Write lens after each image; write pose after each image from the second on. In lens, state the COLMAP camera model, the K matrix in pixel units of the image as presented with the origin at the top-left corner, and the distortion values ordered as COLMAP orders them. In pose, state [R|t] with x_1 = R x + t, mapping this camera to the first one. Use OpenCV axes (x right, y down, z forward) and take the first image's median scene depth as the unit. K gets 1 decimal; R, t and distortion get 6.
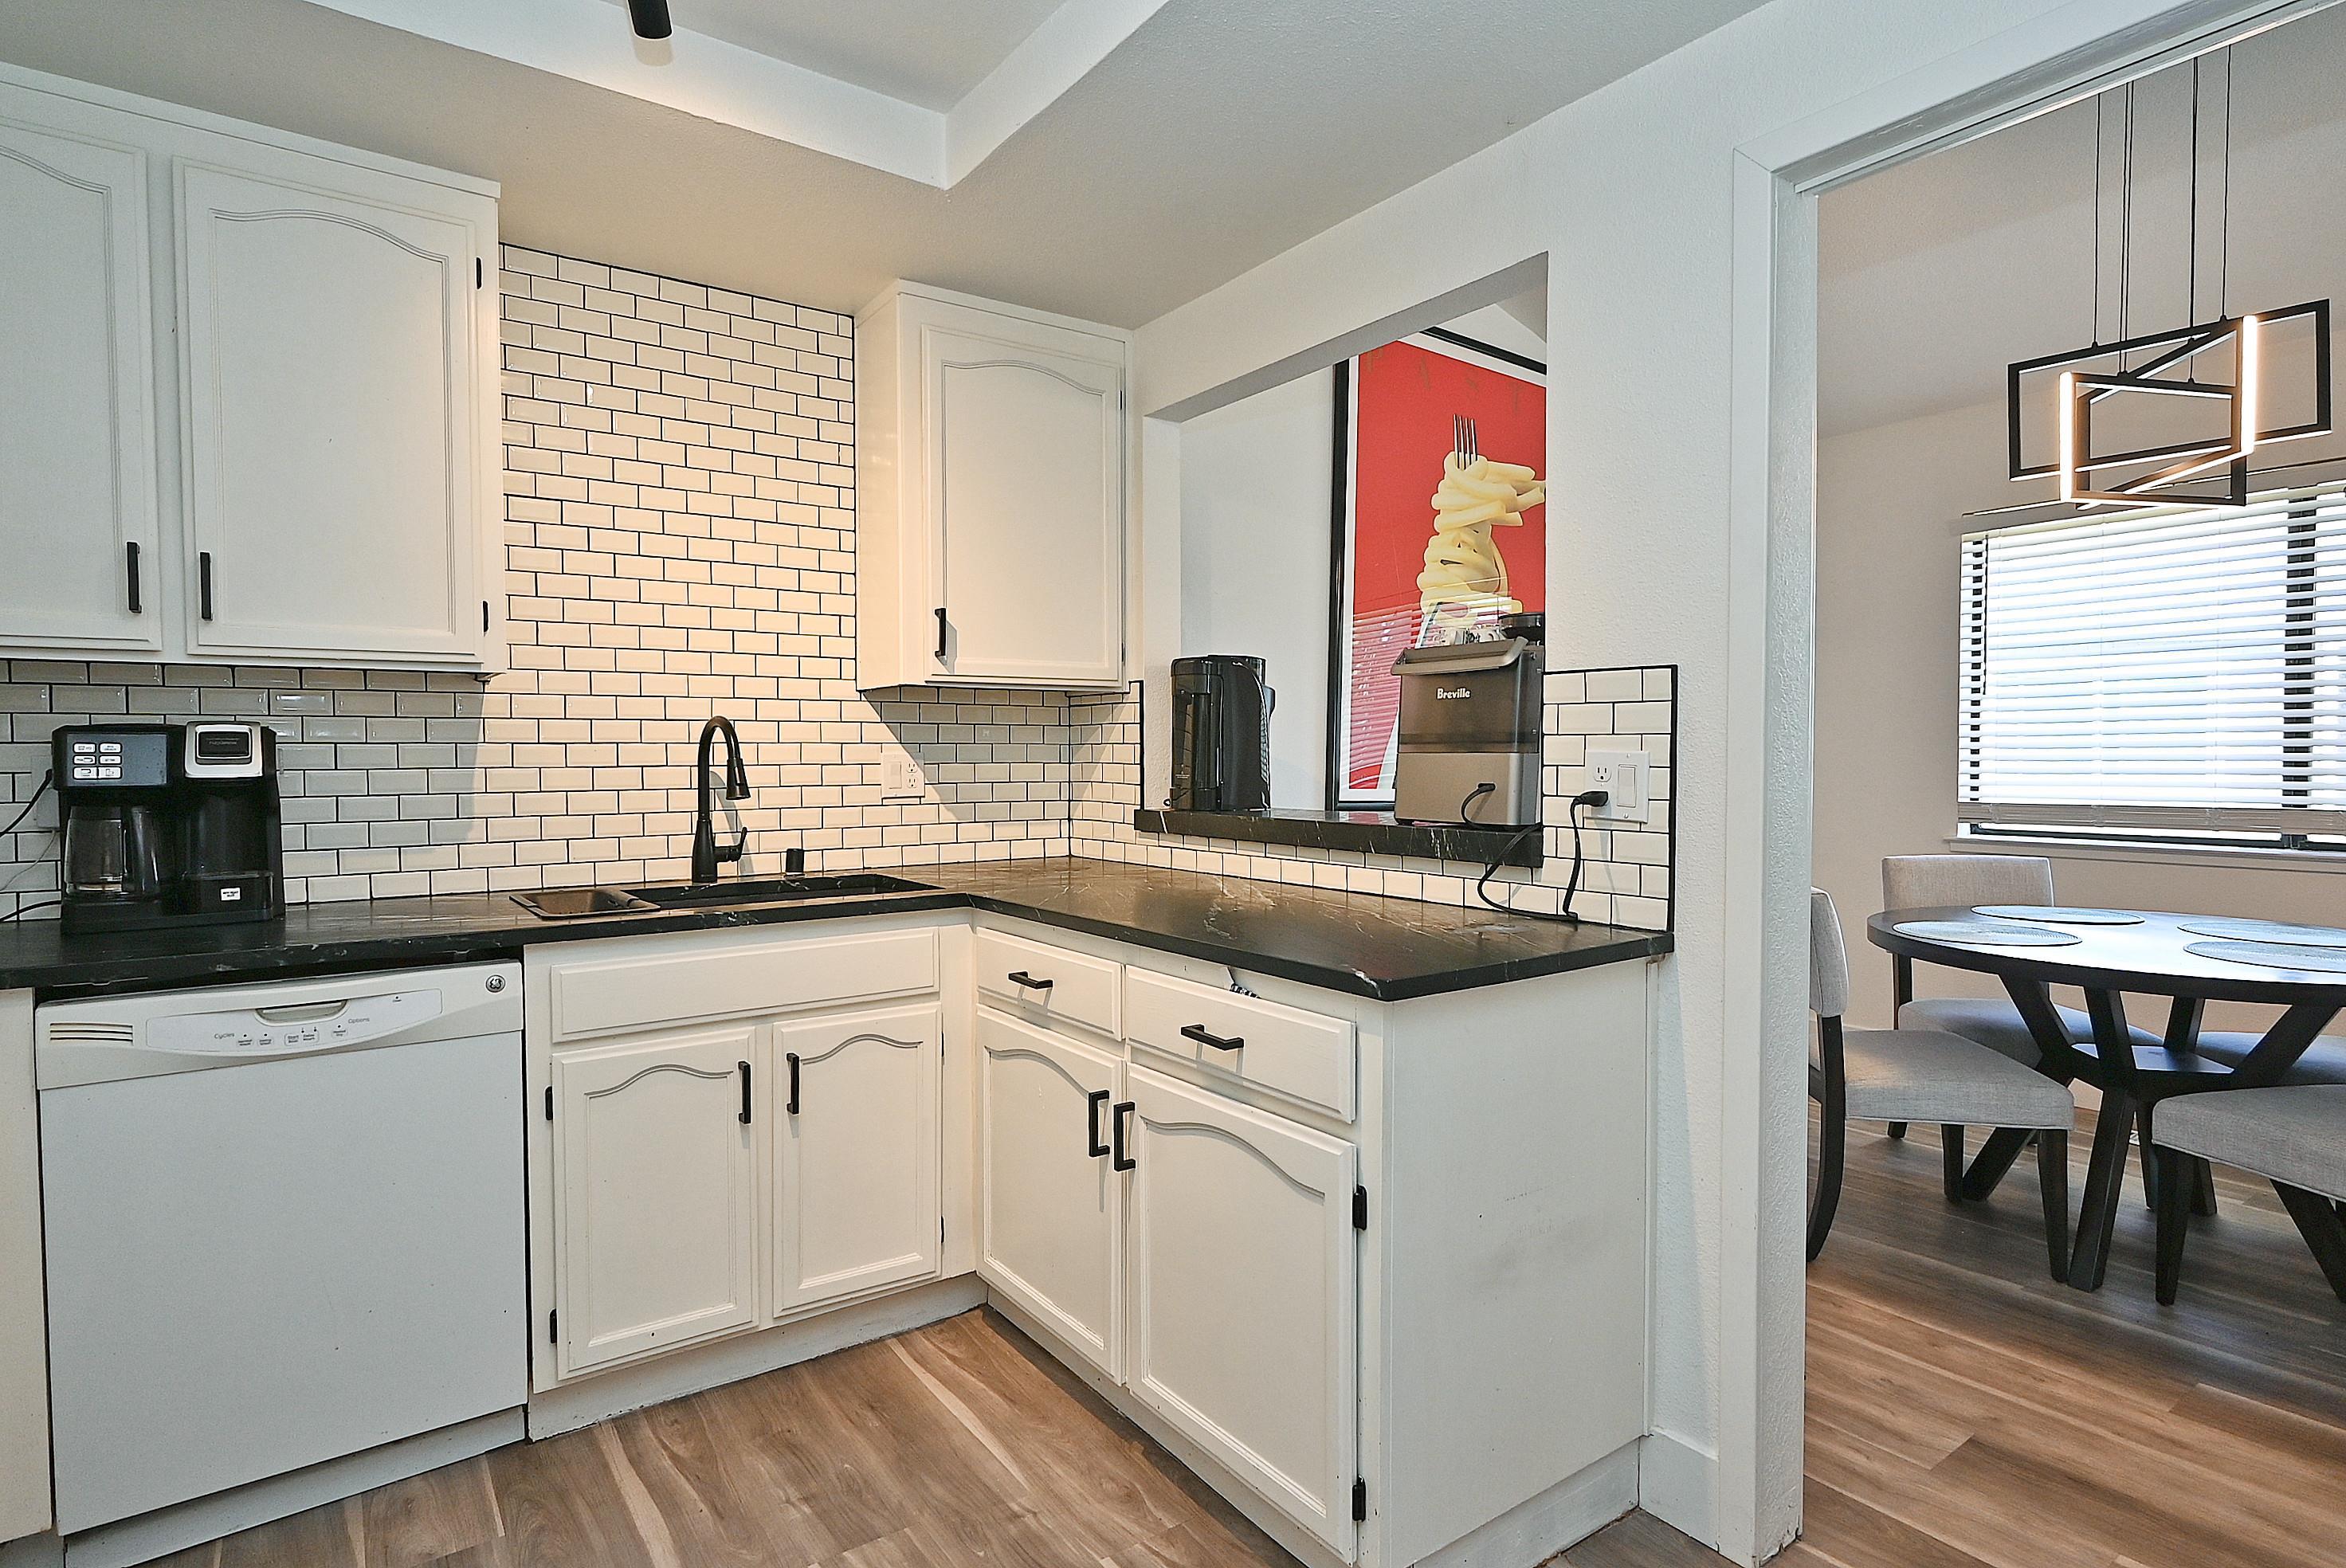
lens RADIAL K [[1207.9, 0, 1173.0], [0, 1207.9, 784.0], [0, 0, 1]] dist [0.000223, -0.000081]
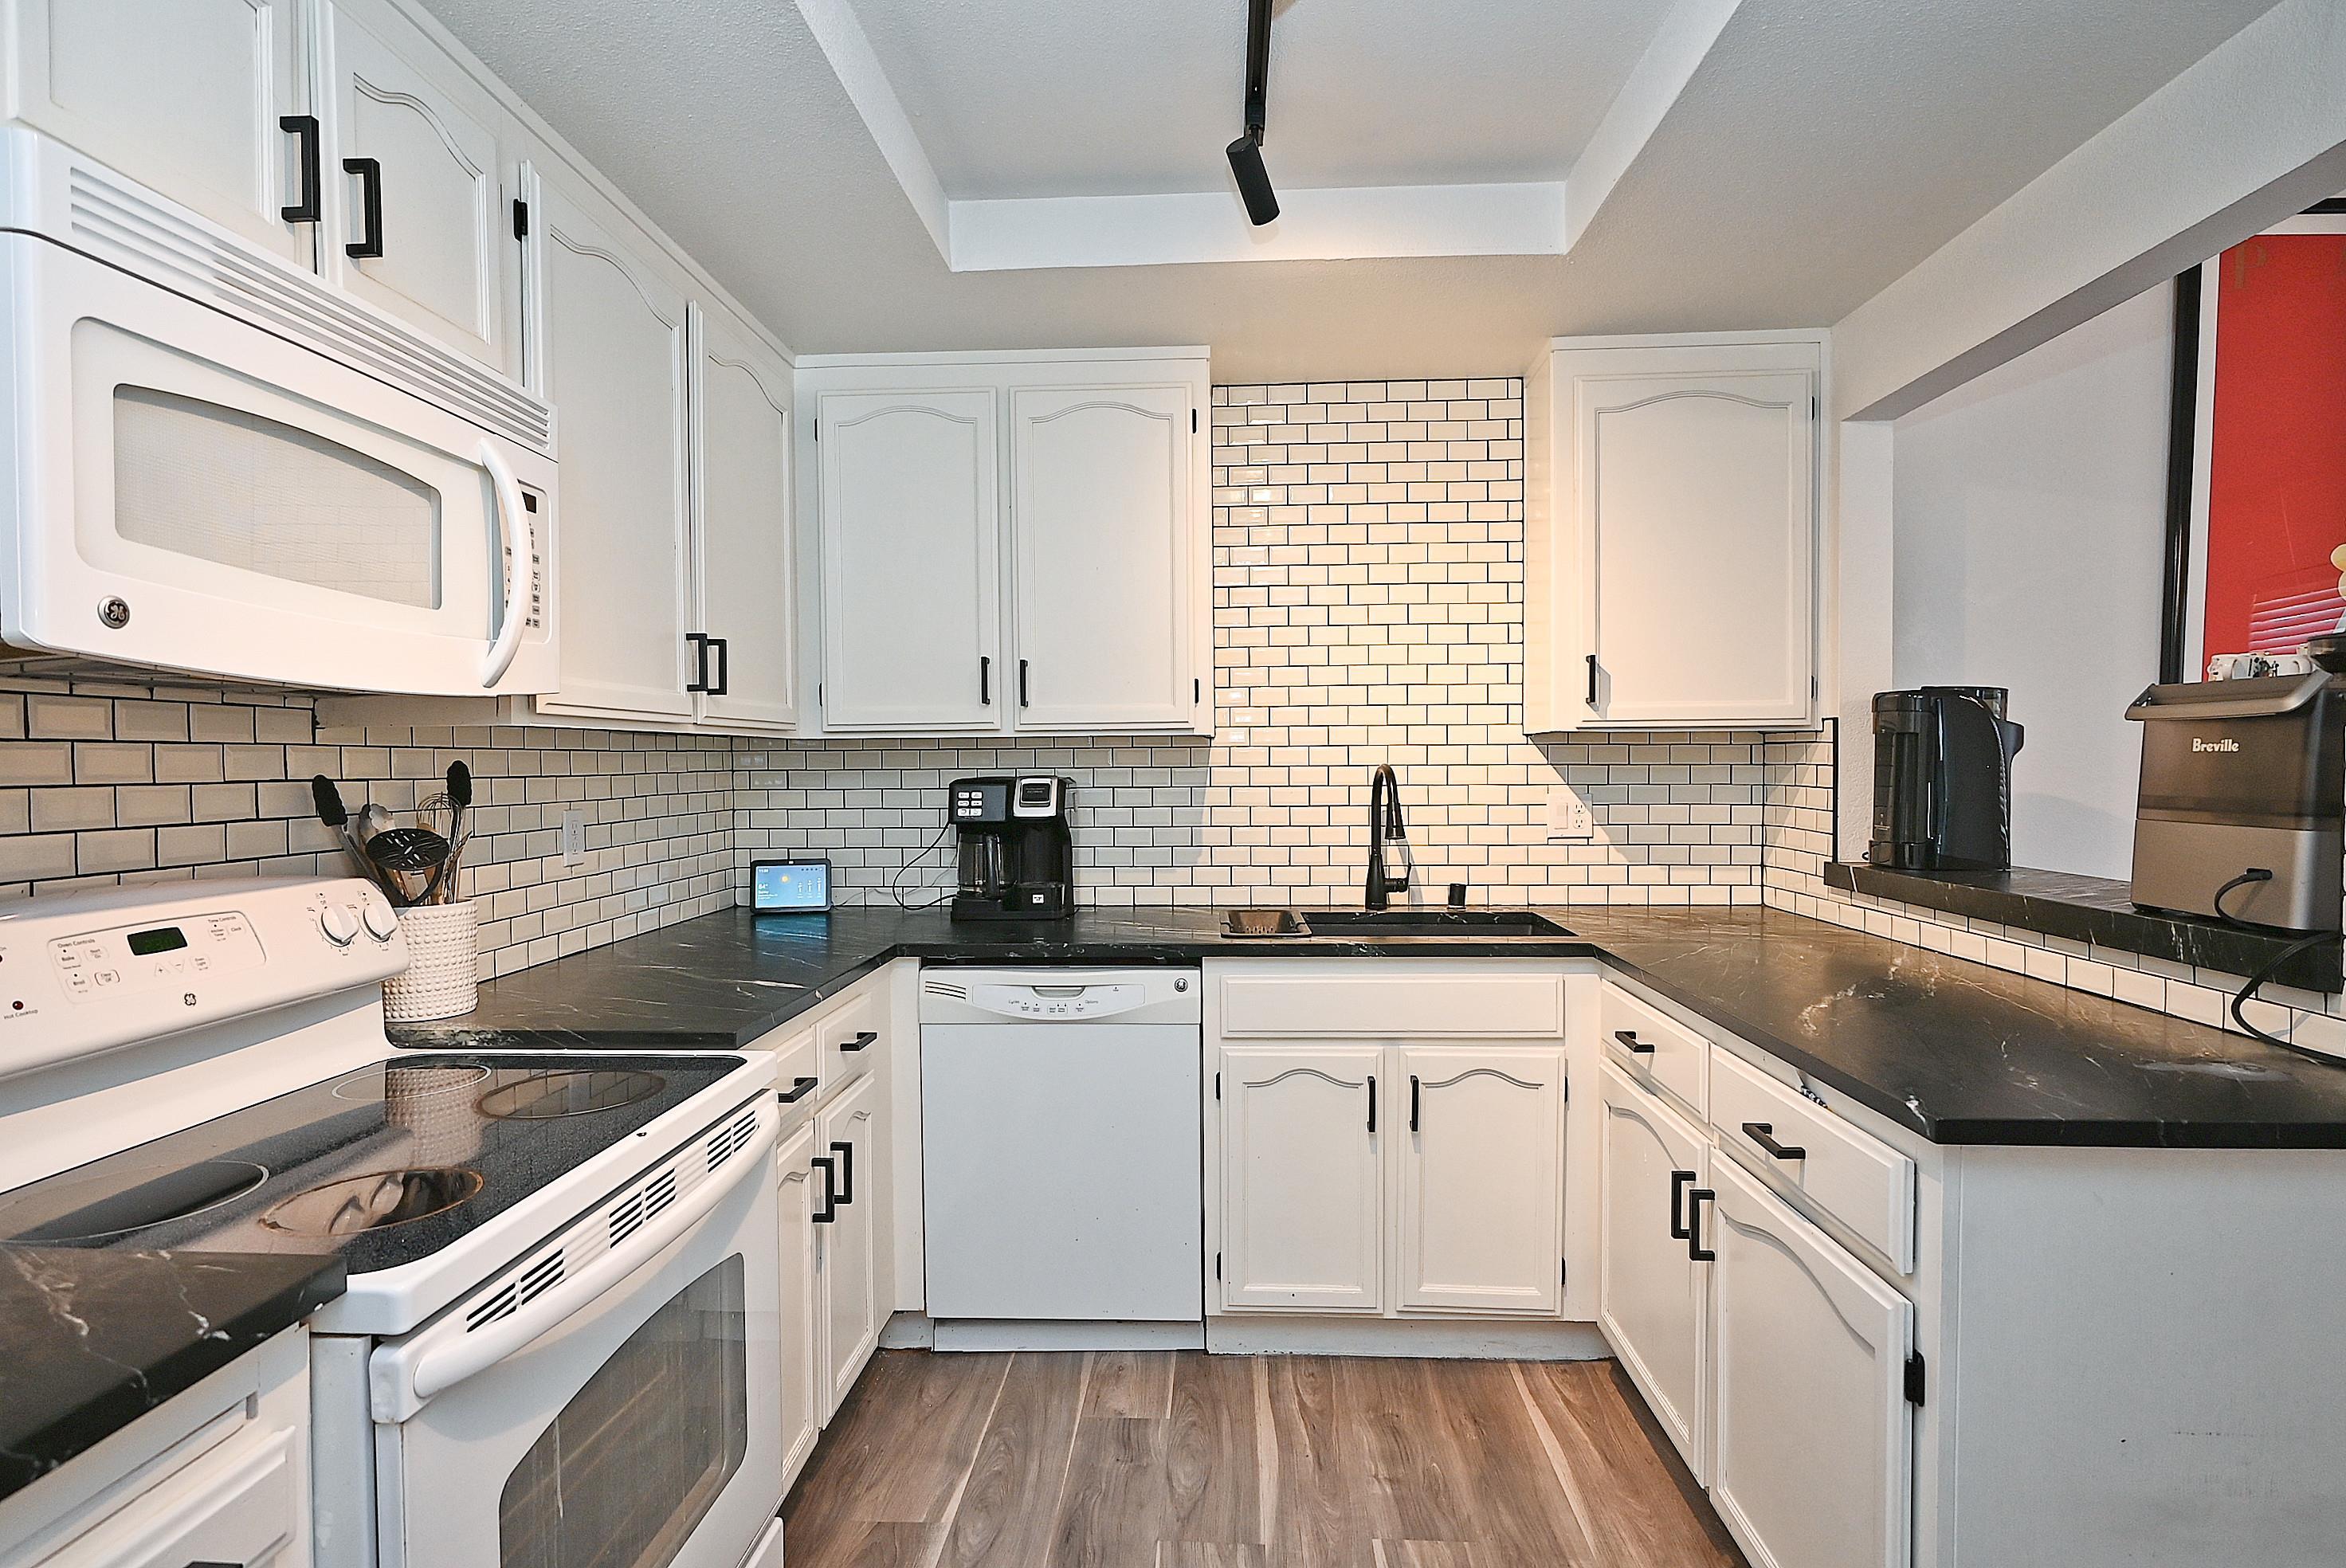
lens RADIAL K [[1185.9, 0, 1173.0], [0, 1185.9, 784.0], [0, 0, 1]] dist [0.001368, 0.000793]
pose [[0.782202, 0.012030, -0.622909, 0.182632], [-0.012541, 0.999915, 0.003563, -0.044662], [0.622899, 0.005025, 0.782286, 0.012598]]
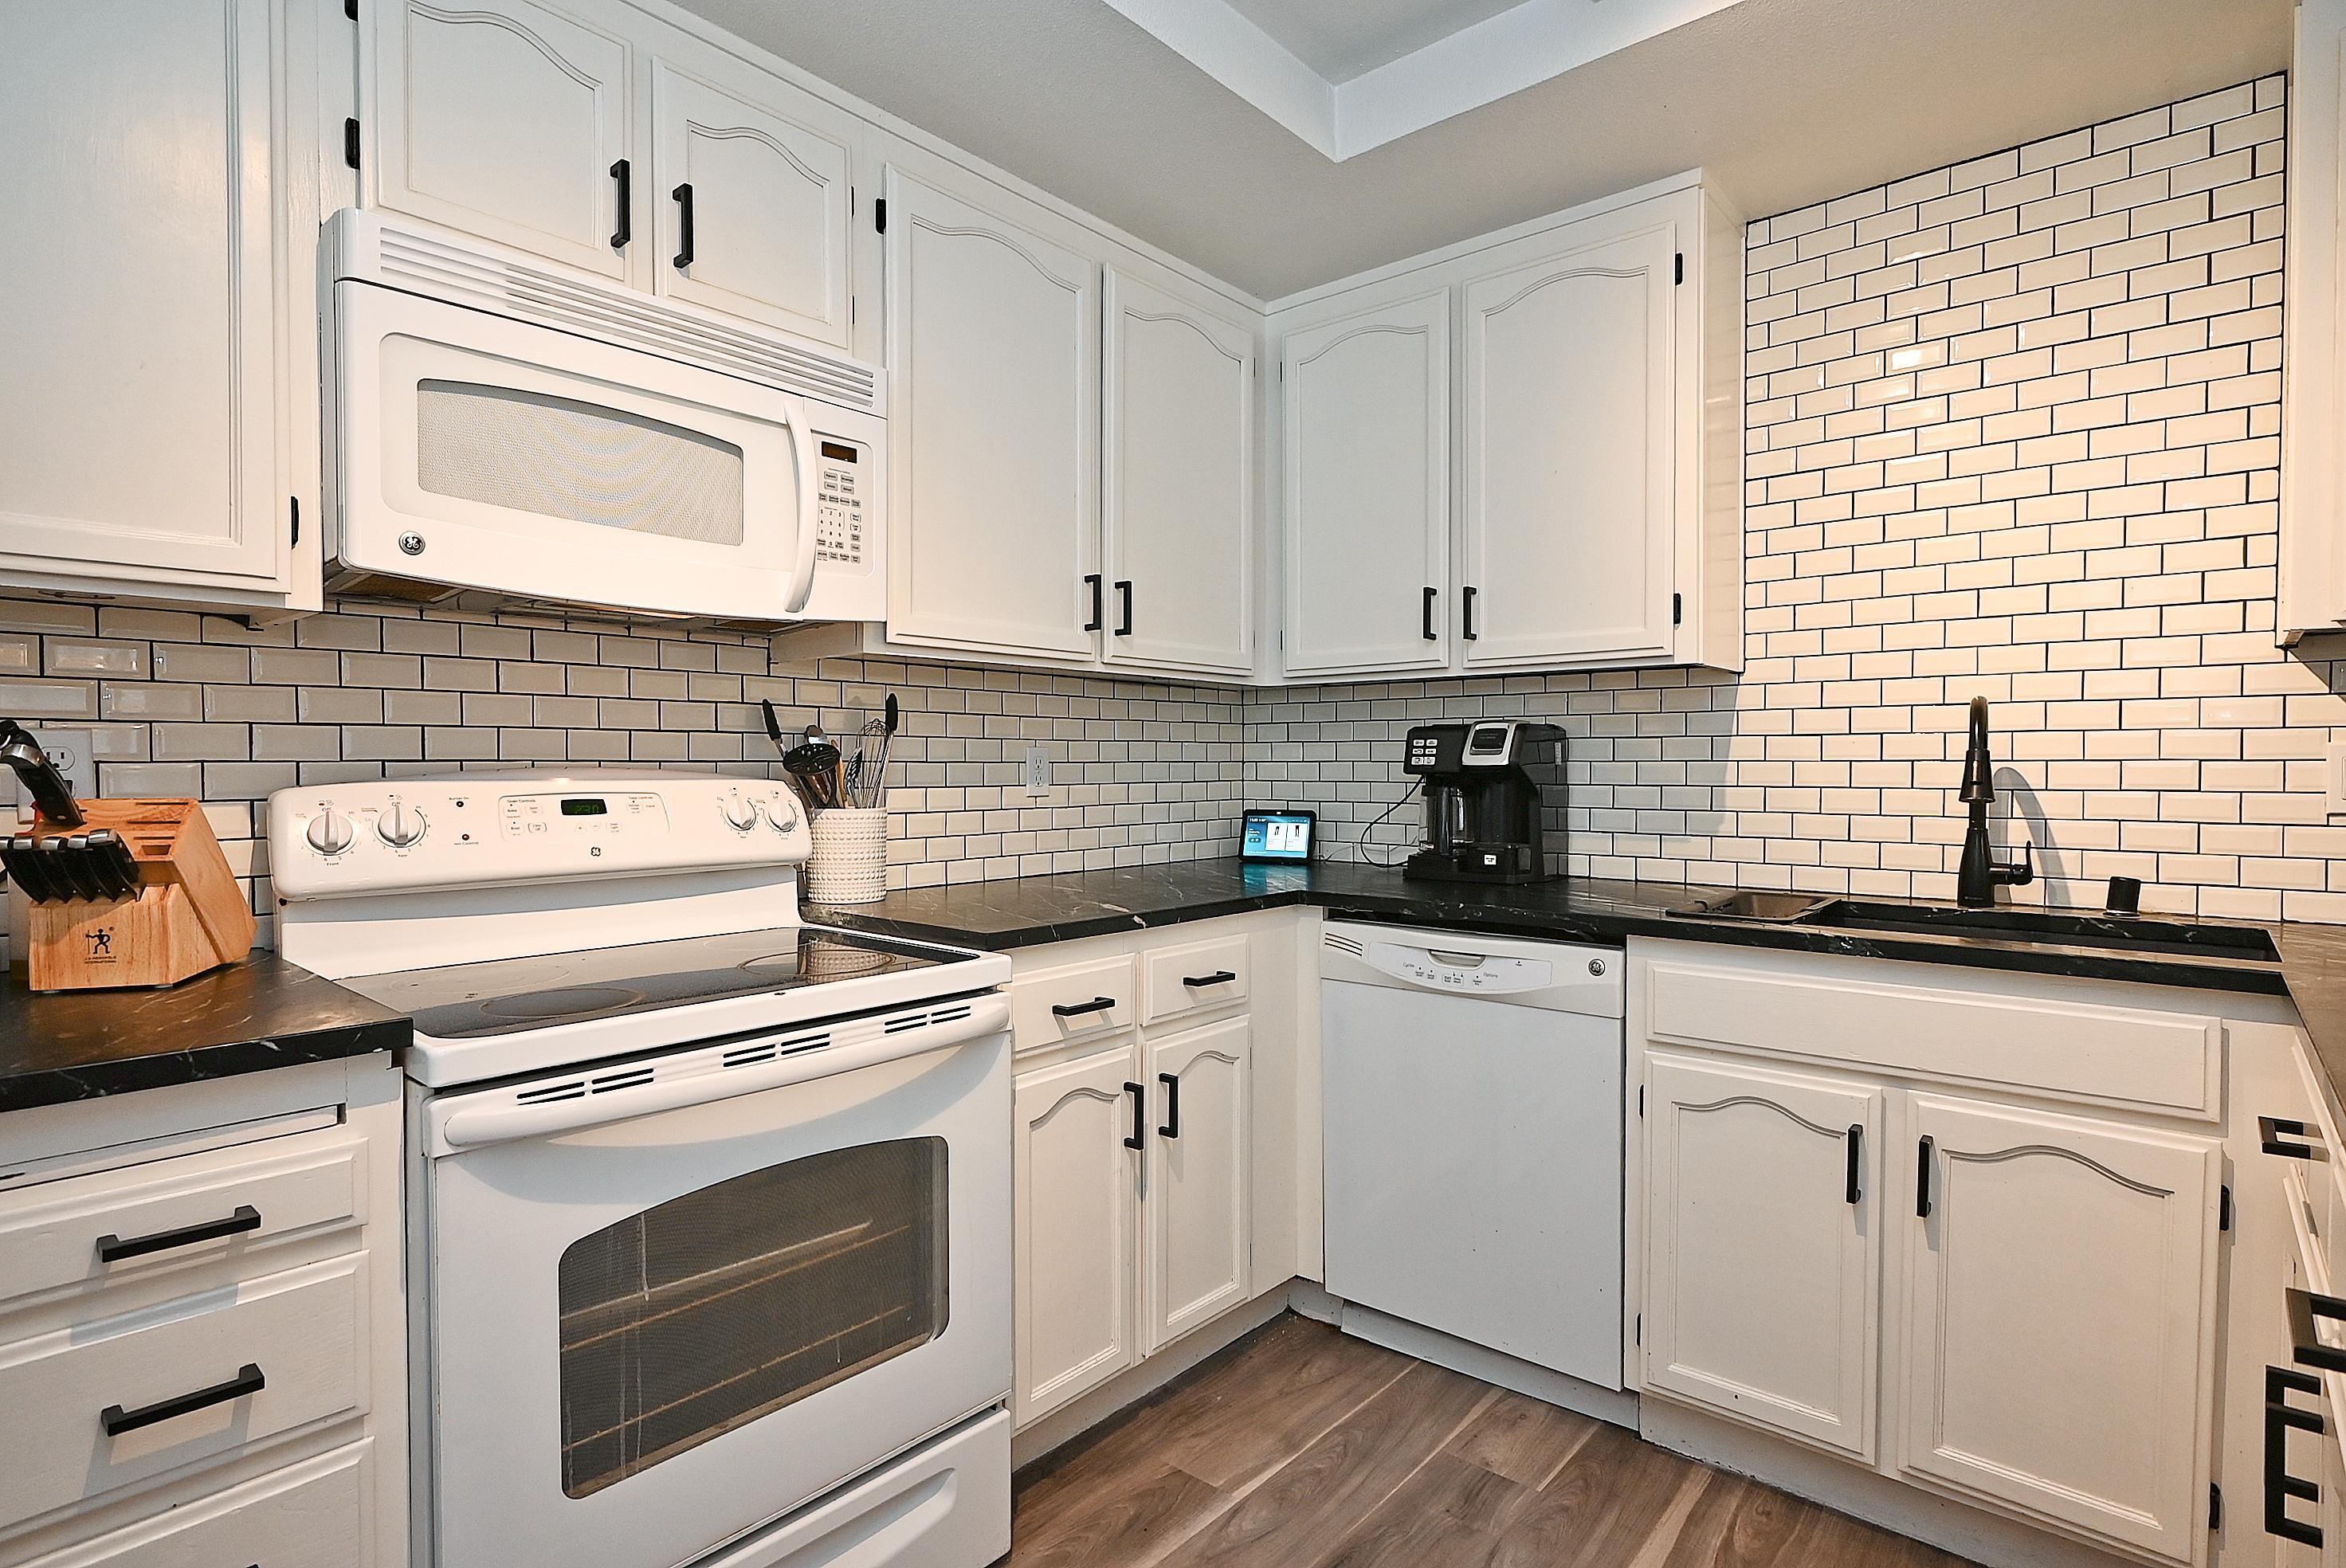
lens RADIAL K [[1185.9, 0, 1173.0], [0, 1185.9, 784.0], [0, 0, 1]] dist [0.001368, 0.000793]
pose [[0.232933, 0.021290, -0.972260, 0.290290], [-0.026526, 0.999527, 0.015532, 0.002889], [0.972131, 0.022173, 0.233387, 0.357213]]
